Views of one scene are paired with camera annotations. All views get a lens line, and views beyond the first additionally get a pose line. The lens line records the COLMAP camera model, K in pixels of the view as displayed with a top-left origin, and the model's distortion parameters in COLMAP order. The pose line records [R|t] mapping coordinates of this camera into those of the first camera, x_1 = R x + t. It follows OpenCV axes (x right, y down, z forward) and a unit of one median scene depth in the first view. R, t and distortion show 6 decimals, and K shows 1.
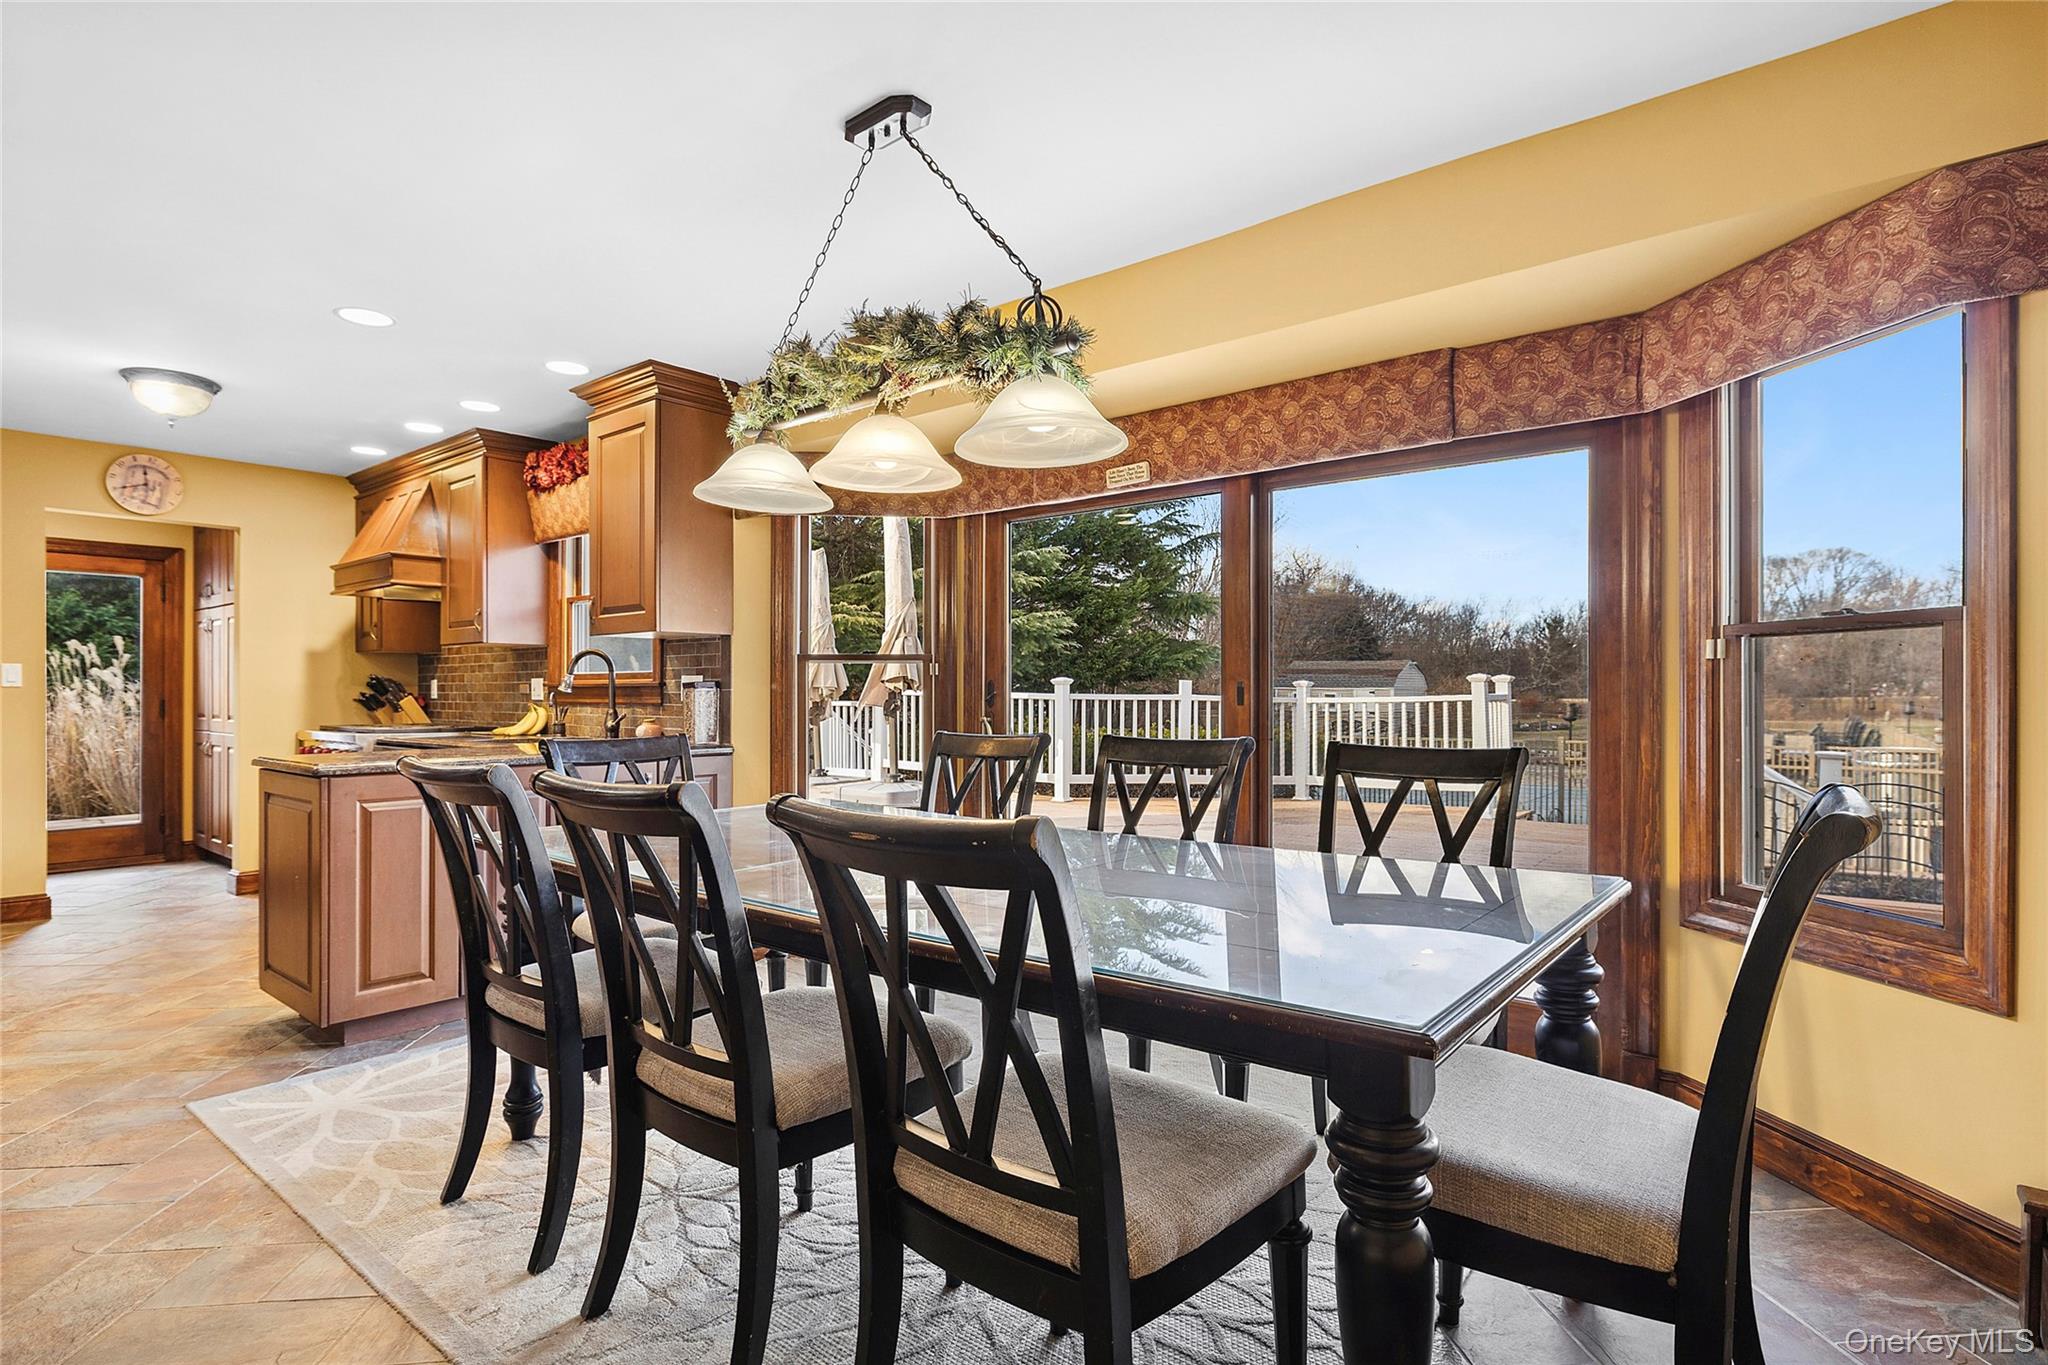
lens RADIAL K [[1018.6, 0, 1036.0], [0, 1018.6, 693.1], [0, 0, 1]] dist [0.001084, -0.000387]
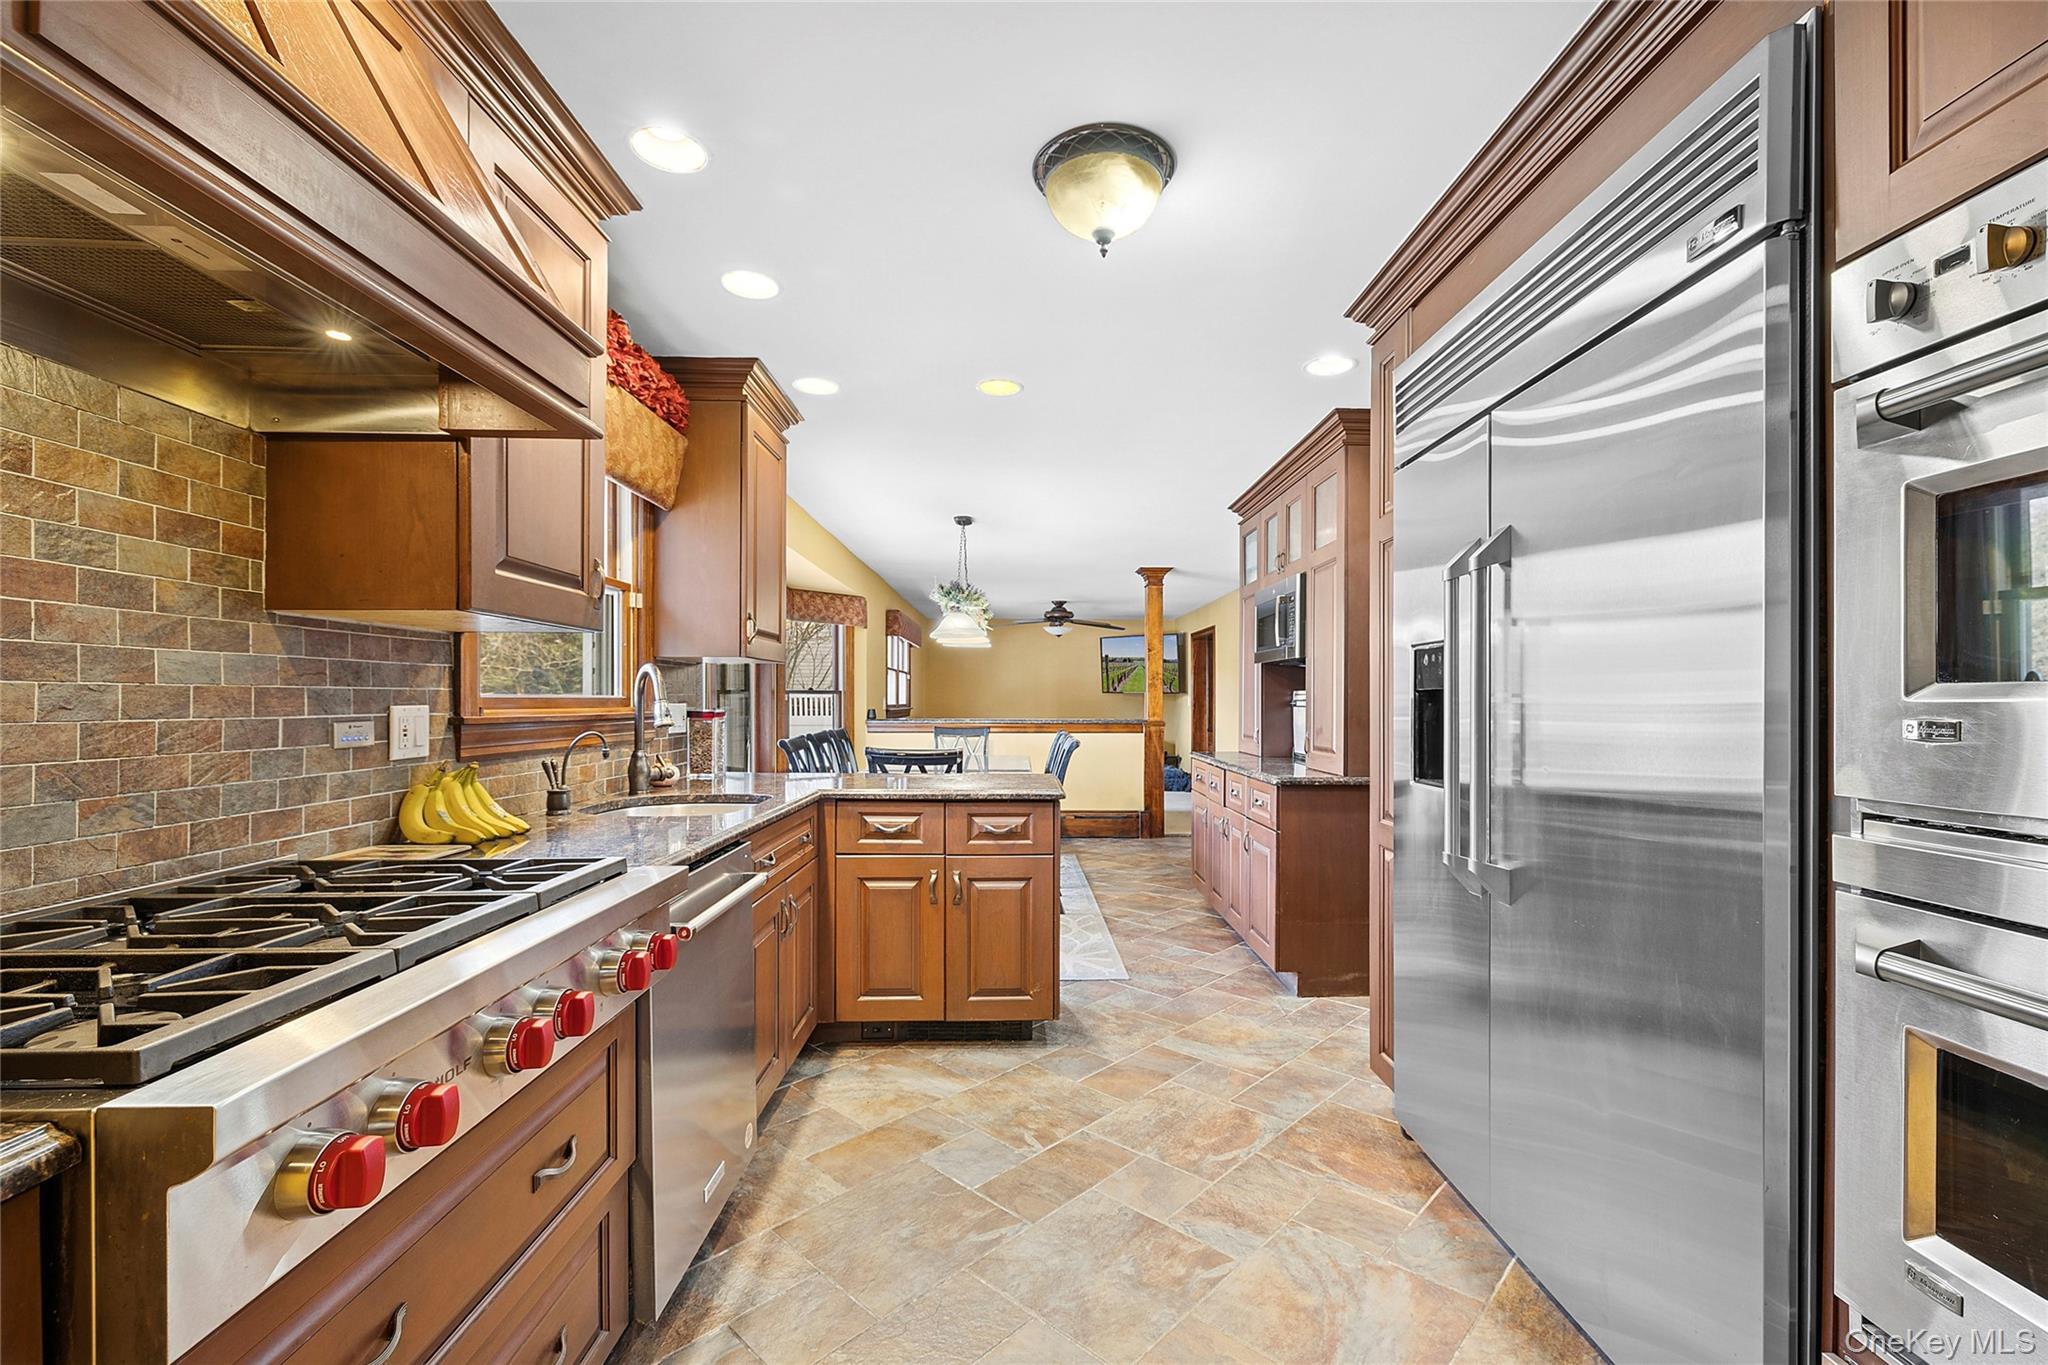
lens RADIAL K [[884.5, 0, 1034.6], [0, 884.5, 694.9], [0, 0, 1]] dist [0.012978, 0.000283]
pose [[-0.650554, -0.001220, 0.759459, -0.925734], [-0.009115, 0.999939, -0.006202, -0.018576], [-0.759405, -0.010957, -0.650526, 1.044410]]
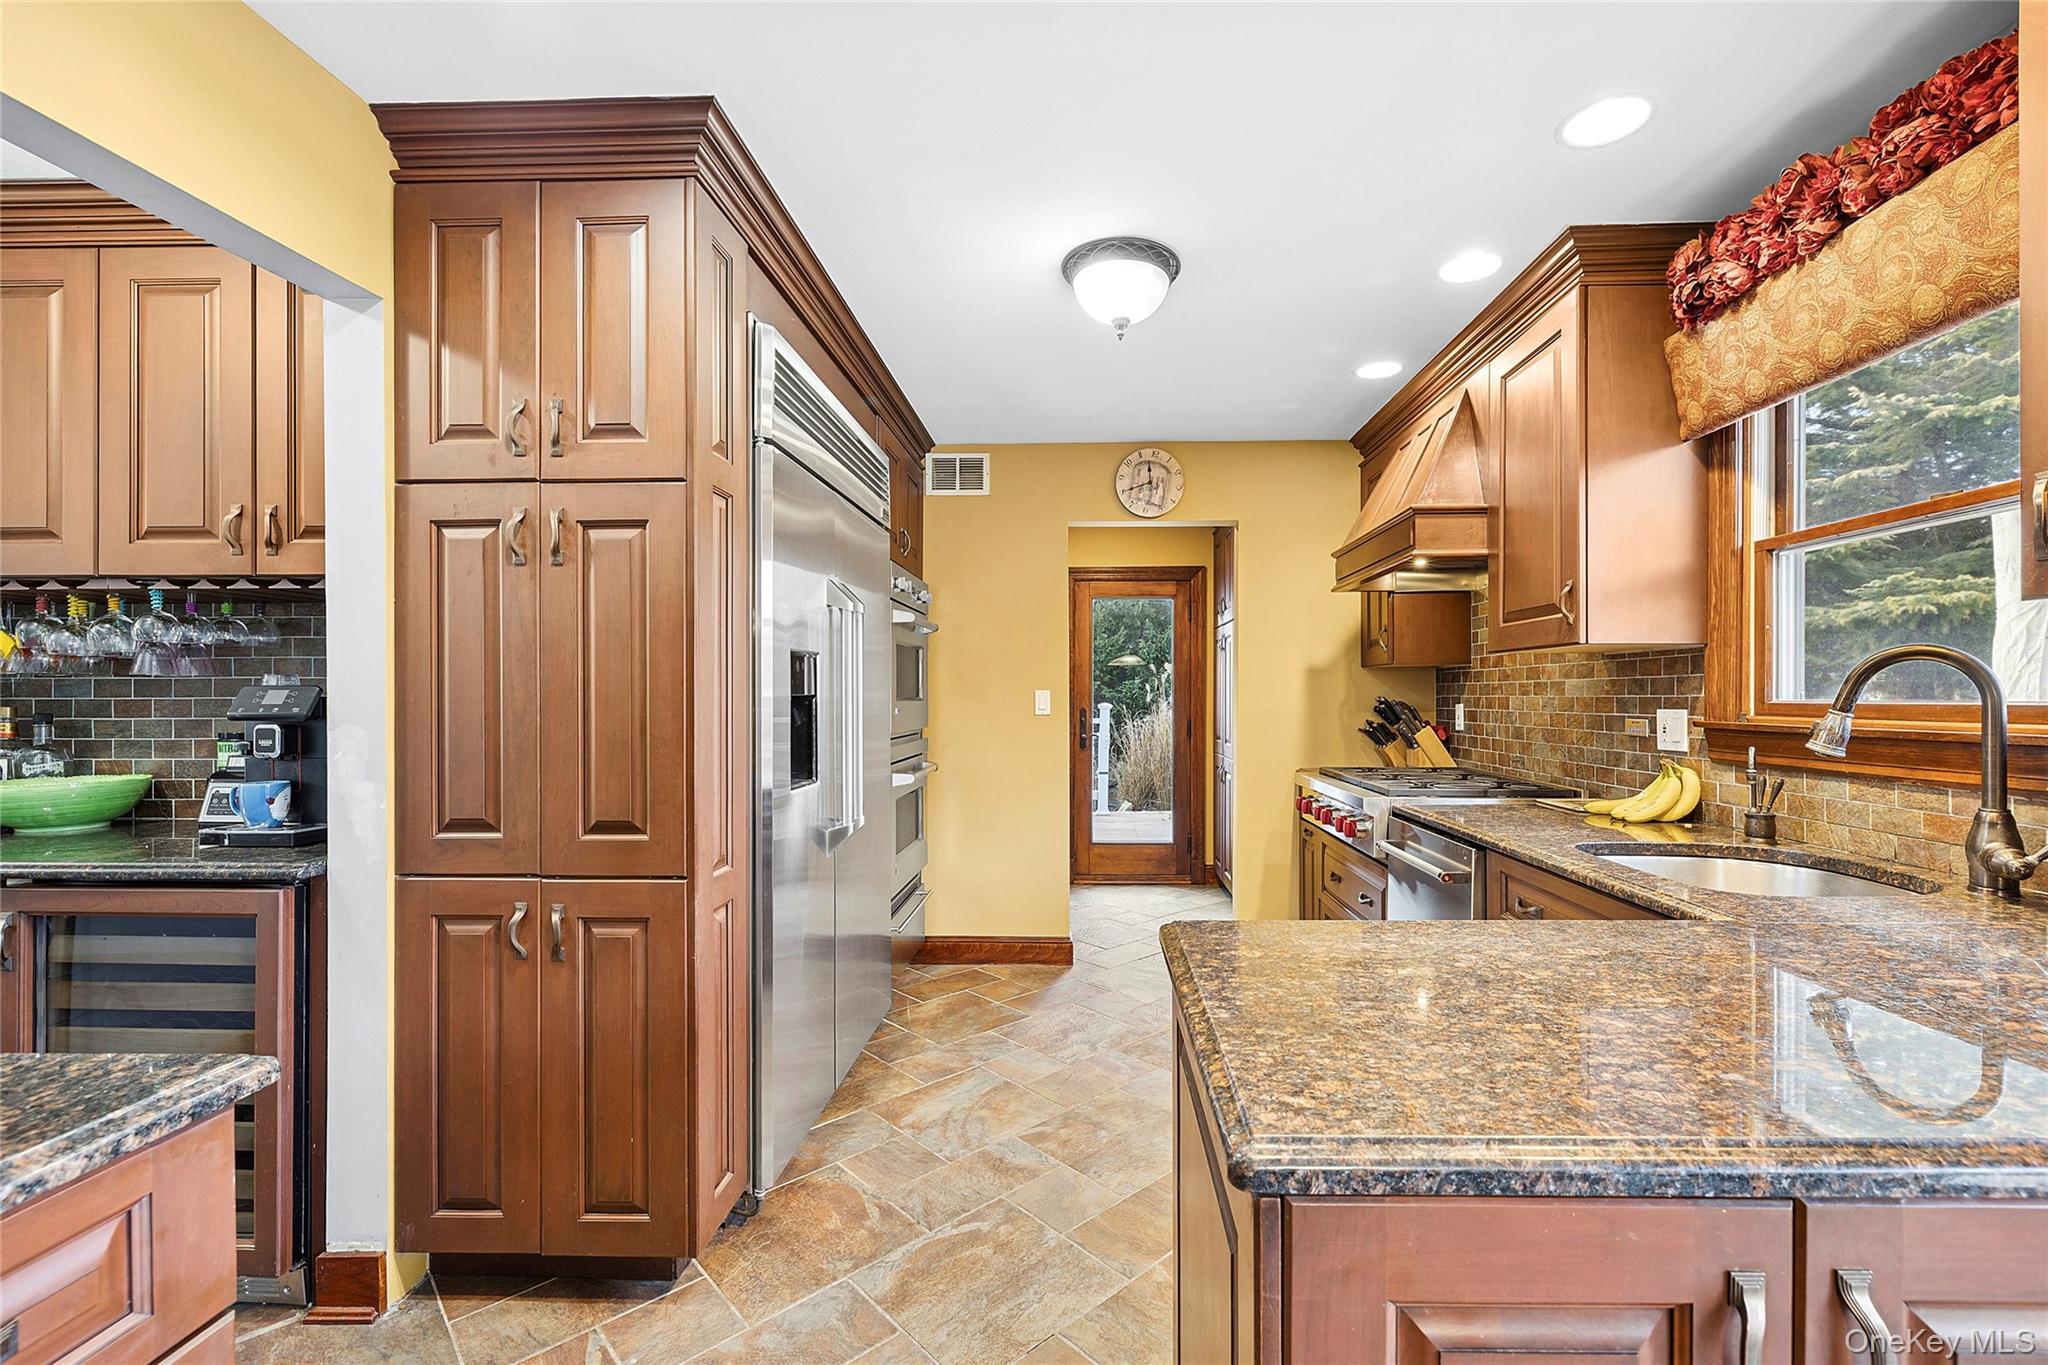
lens RADIAL K [[884.5, 0, 1063.4], [0, 884.5, 704.4], [0, 0, 1]] dist [0.012978, 0.000283]
pose [[0.614284, 0.004244, -0.789073, -0.322407], [0.002806, 0.999967, 0.007563, -0.020964], [0.789080, -0.006860, 0.614252, 0.477726]]
